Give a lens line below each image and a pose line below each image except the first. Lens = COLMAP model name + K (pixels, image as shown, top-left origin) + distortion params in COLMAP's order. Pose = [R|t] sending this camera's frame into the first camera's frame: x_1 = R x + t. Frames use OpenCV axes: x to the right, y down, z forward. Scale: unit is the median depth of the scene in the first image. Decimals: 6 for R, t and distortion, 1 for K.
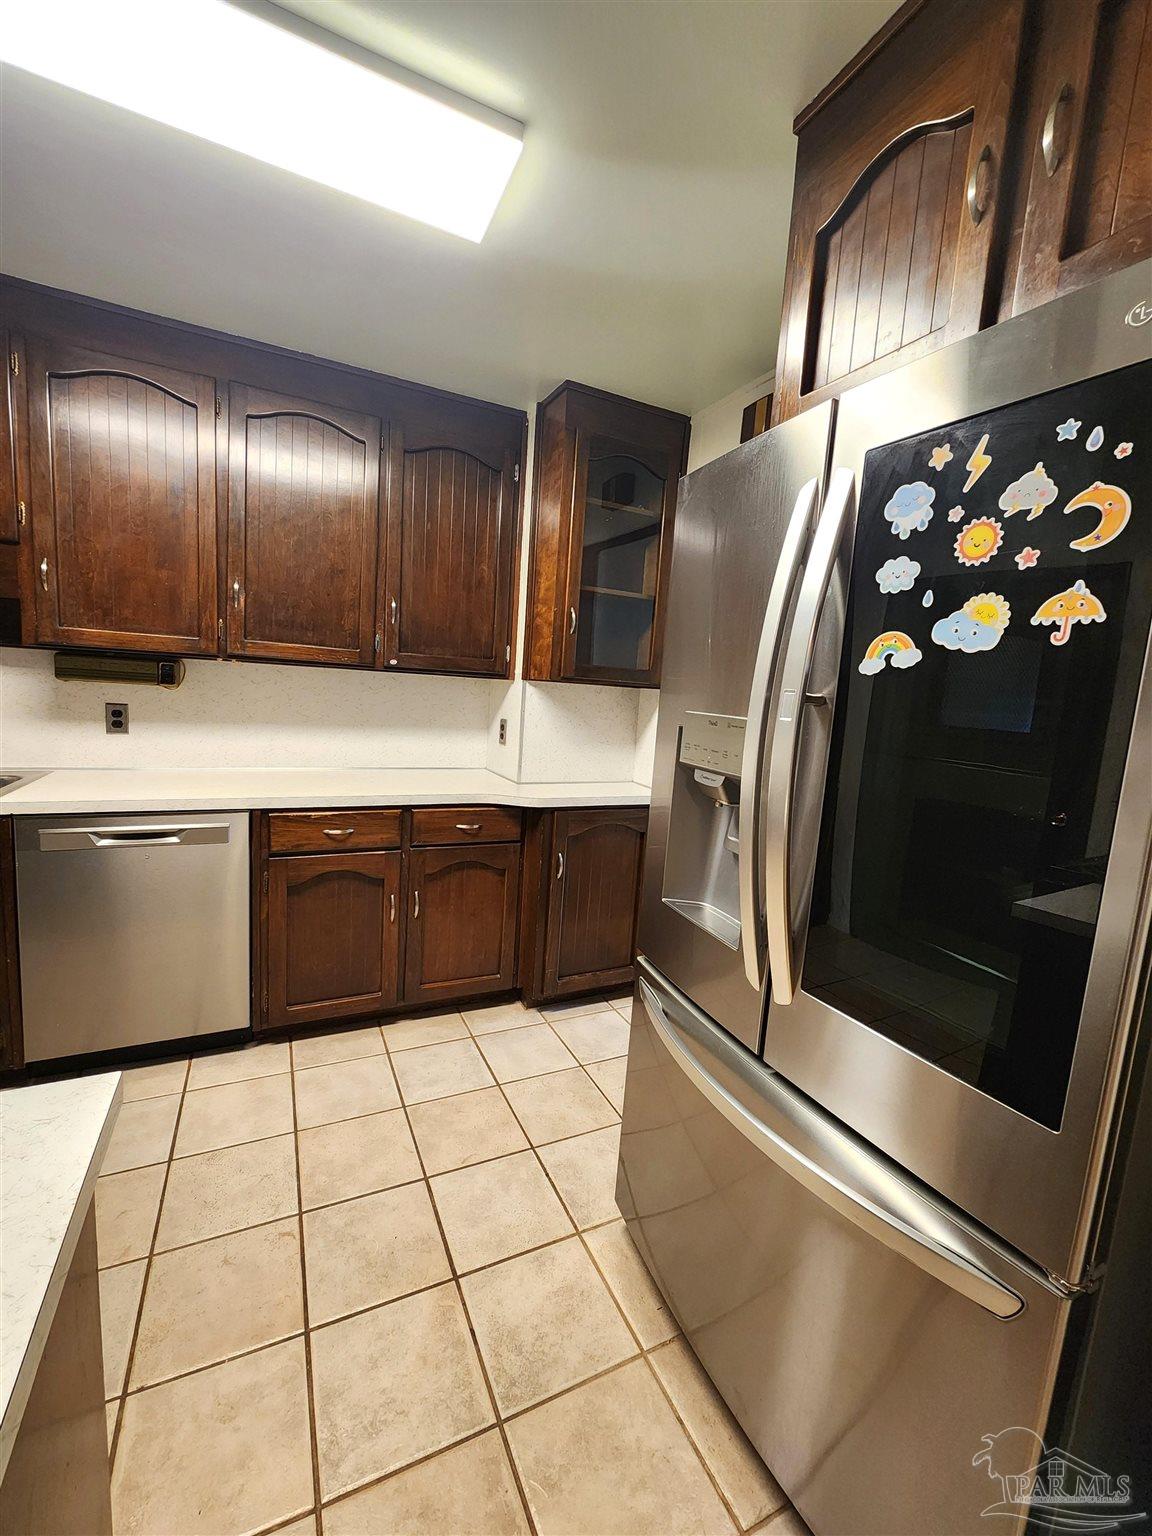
lens RADIAL K [[624.8, 0, 581.1], [0, 624.8, 762.6], [0, 0, 1]] dist [-0.000758, -0.002482]
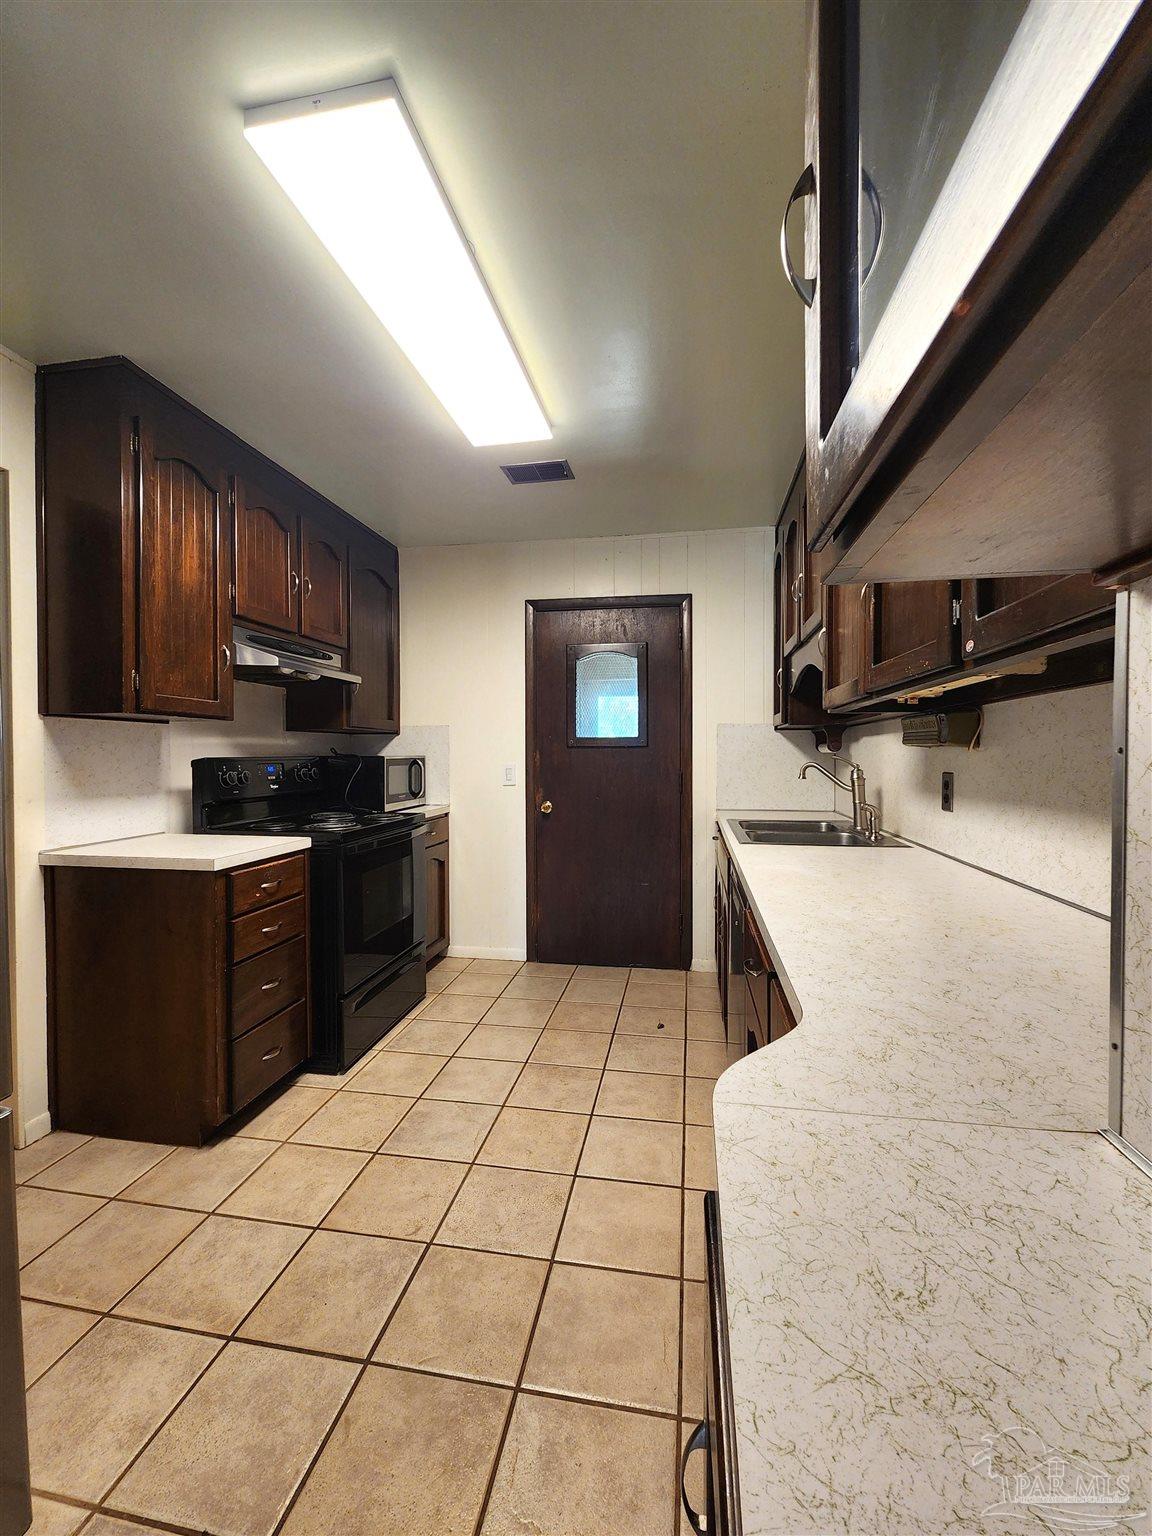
lens RADIAL K [[624.8, 0, 581.1], [0, 624.8, 762.6], [0, 0, 1]] dist [-0.000758, -0.002482]
pose [[-0.588124, -0.054328, -0.806944, 0.170019], [-0.133957, 0.990504, 0.030945, -0.069162], [0.797600, 0.126296, -0.589817, 1.104837]]
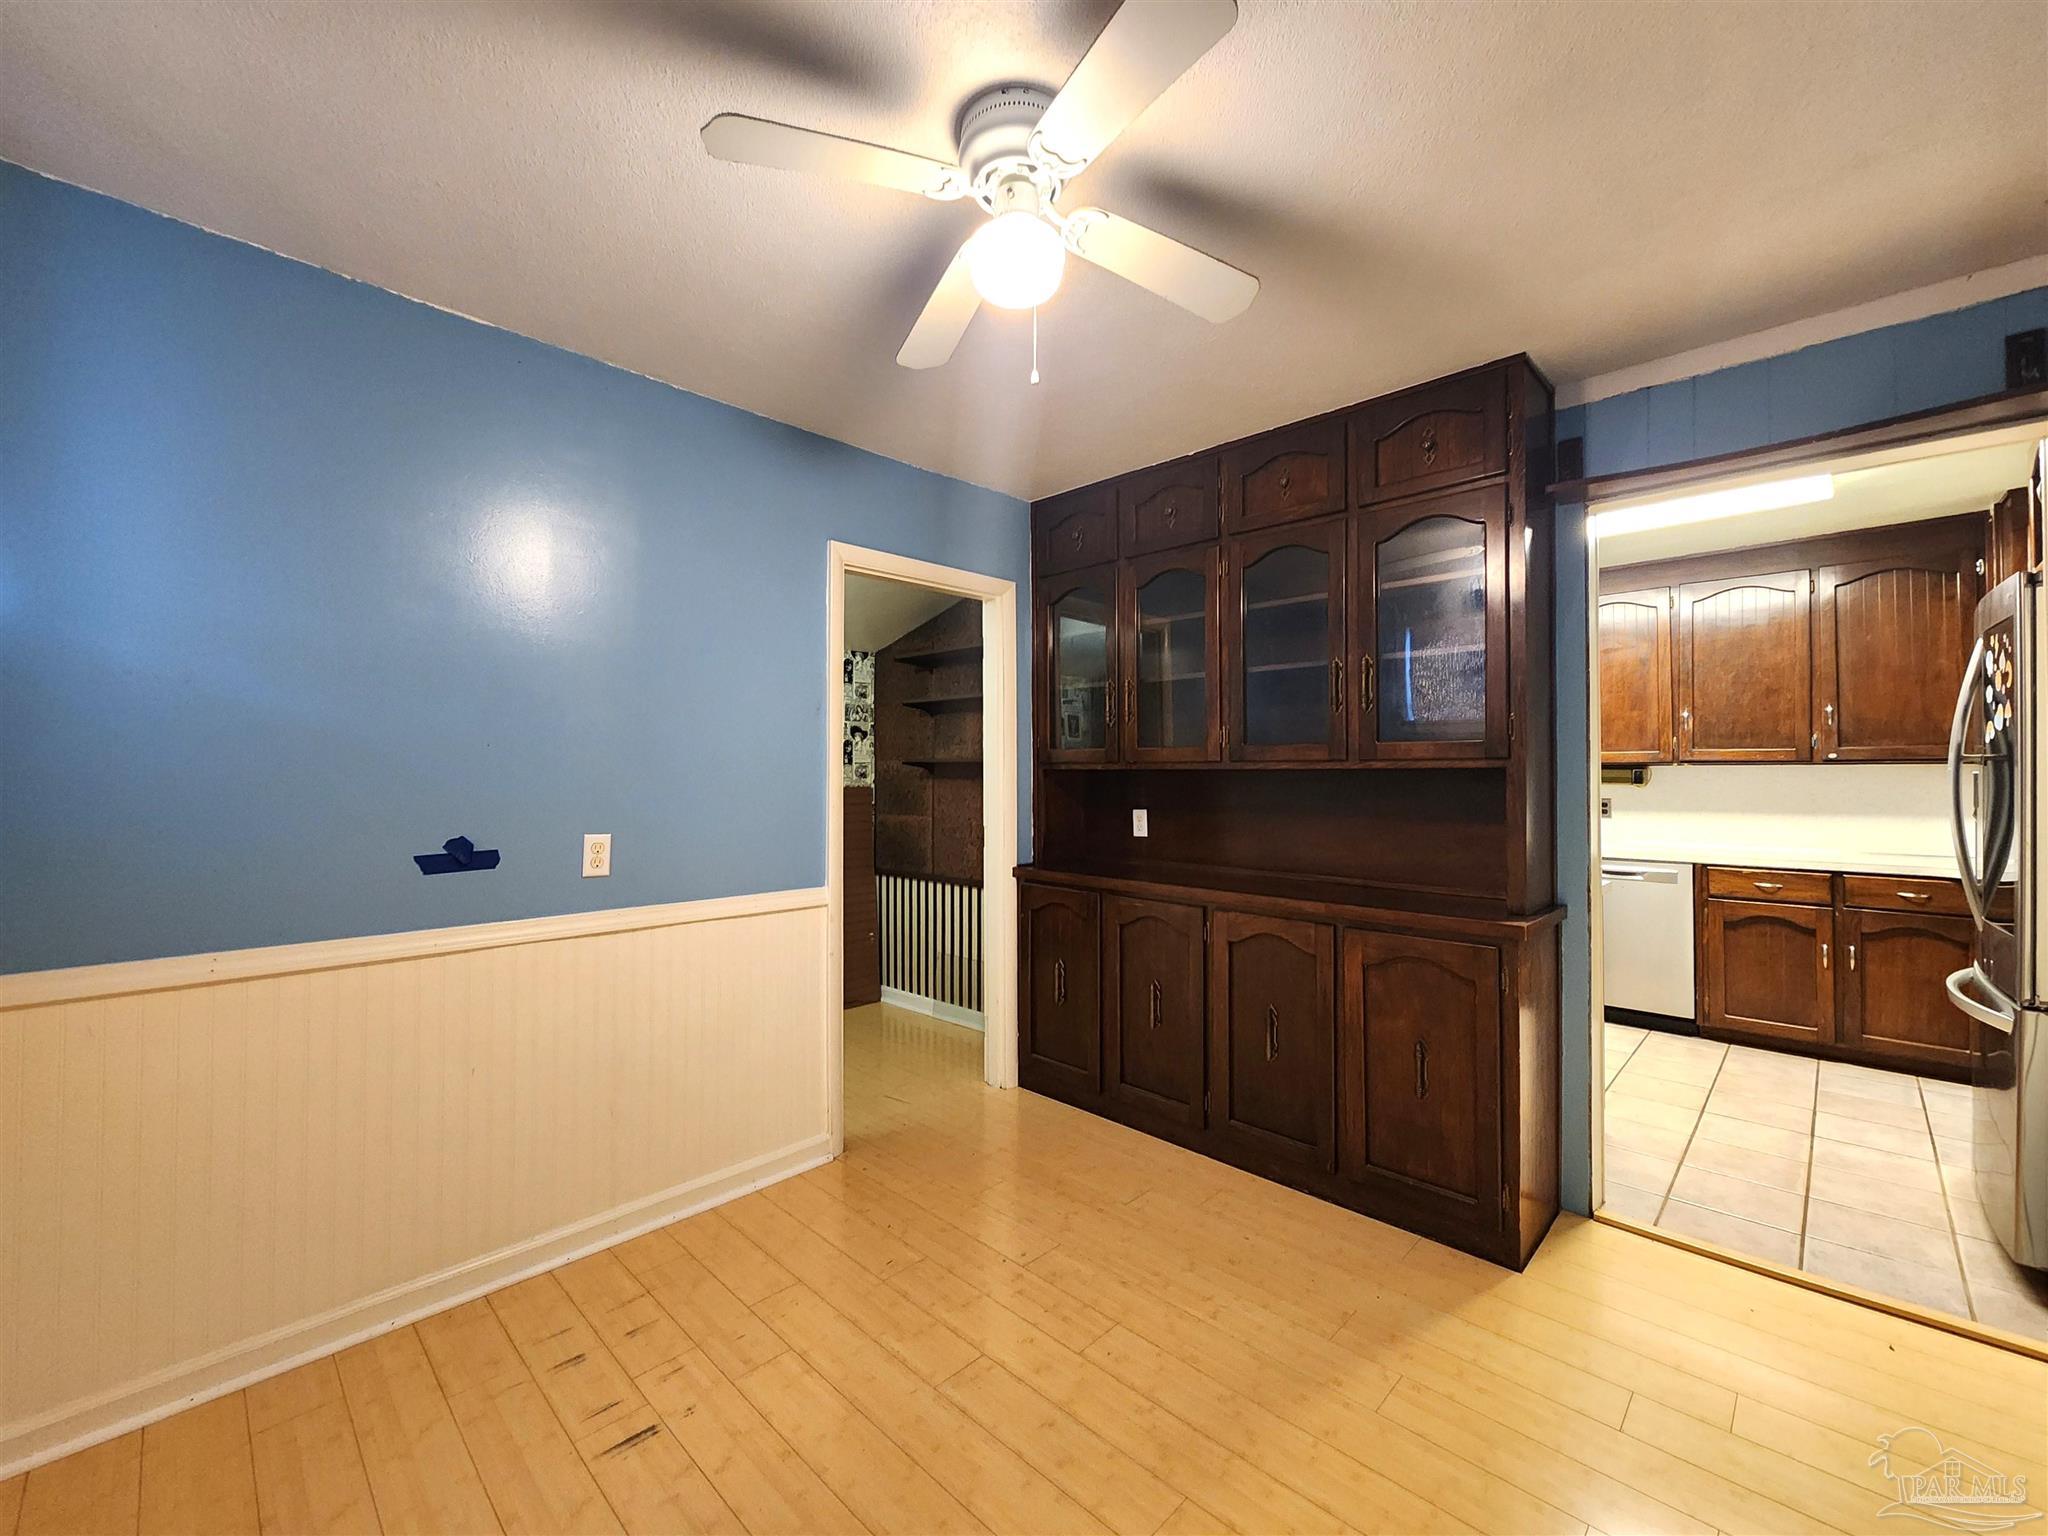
lens RADIAL K [[833.0, 0, 1018.6], [0, 833.0, 761.8], [0, 0, 1]] dist [-0.000758, -0.002482]
pose [[0.325634, -0.080088, -0.942098, 0.731511], [-0.092779, 0.988891, -0.116135, 0.190572], [0.940933, 0.125224, 0.314586, -1.022743]]
